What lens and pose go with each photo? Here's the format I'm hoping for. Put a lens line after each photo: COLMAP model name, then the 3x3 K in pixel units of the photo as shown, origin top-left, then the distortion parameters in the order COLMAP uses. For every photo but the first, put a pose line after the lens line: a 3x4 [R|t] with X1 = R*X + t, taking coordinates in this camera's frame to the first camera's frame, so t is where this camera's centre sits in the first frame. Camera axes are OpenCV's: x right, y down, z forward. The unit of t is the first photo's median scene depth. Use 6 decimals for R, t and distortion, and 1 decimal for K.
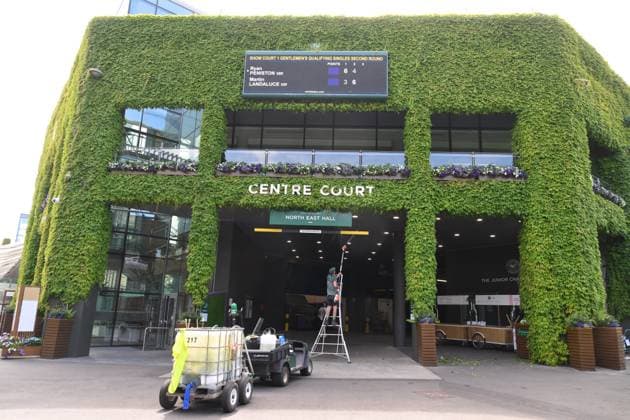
lens RADIAL K [[494.8, 0, 320.4], [0, 494.8, 189.7], [0, 0, 1]] dist [-0.002053, 0.002306]
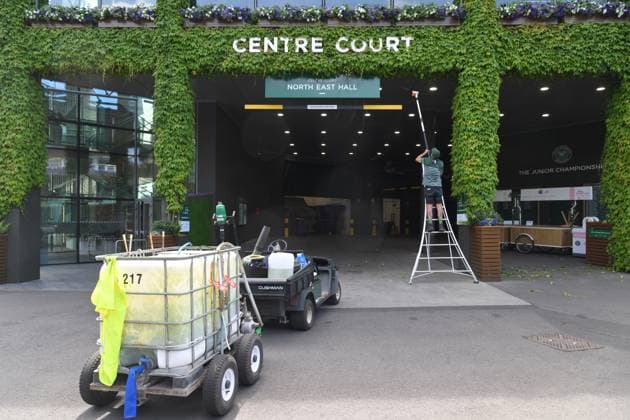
lens RADIAL K [[583.7, 0, 315.0], [0, 583.7, 210.0], [0, 0, 1]] dist [-0.002250, 0.017625]
pose [[0.999461, -0.028933, -0.015488, -0.023813], [0.031730, 0.972469, 0.230862, 0.037216], [0.008382, -0.231229, 0.972863, 0.150941]]
